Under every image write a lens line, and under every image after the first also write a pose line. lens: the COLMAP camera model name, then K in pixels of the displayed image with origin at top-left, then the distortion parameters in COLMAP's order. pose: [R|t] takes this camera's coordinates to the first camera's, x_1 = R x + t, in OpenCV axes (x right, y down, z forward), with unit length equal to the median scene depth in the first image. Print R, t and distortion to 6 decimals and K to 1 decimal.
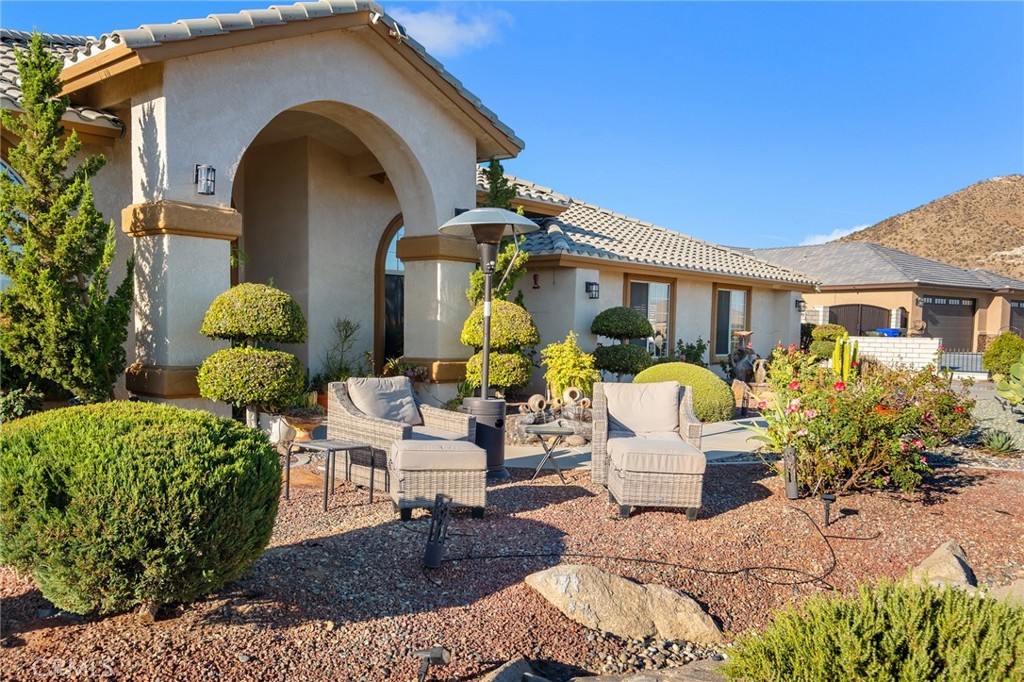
lens RADIAL K [[664.3, 0, 514.1], [0, 664.3, 316.1], [0, 0, 1]] dist [0.005553, 0.000392]
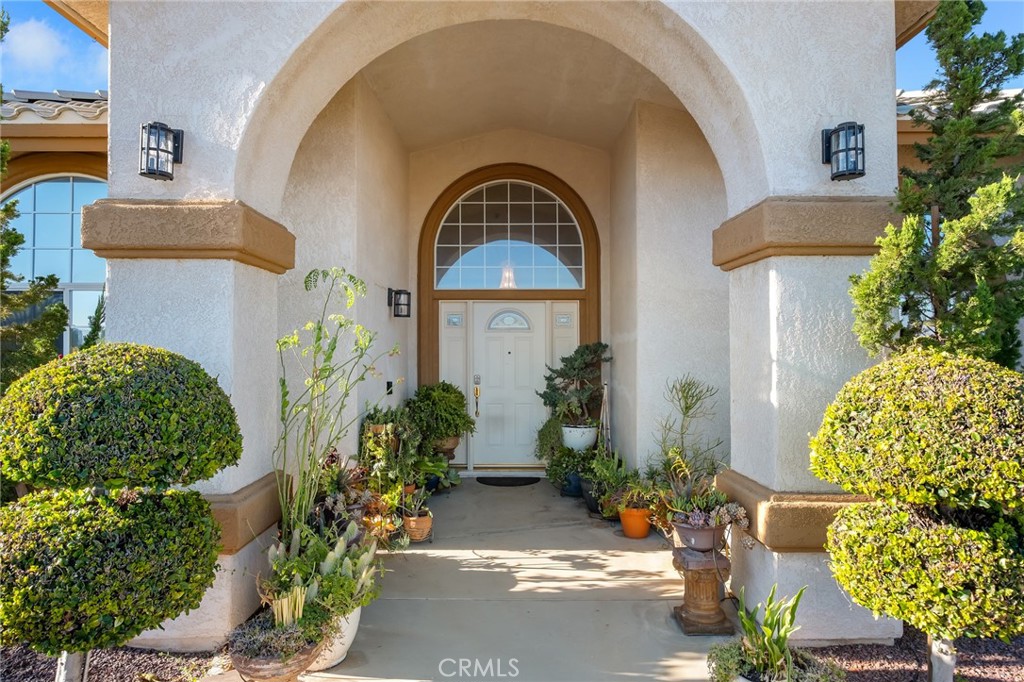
lens RADIAL K [[607.1, 0, 512.0], [0, 607.1, 341.0], [0, 0, 1]] dist [-0.002852, -0.001273]
pose [[0.669087, -0.024776, -0.742771, 0.063117], [0.015283, 0.999692, -0.019579, -0.026219], [0.743027, 0.001748, 0.669259, 0.624864]]
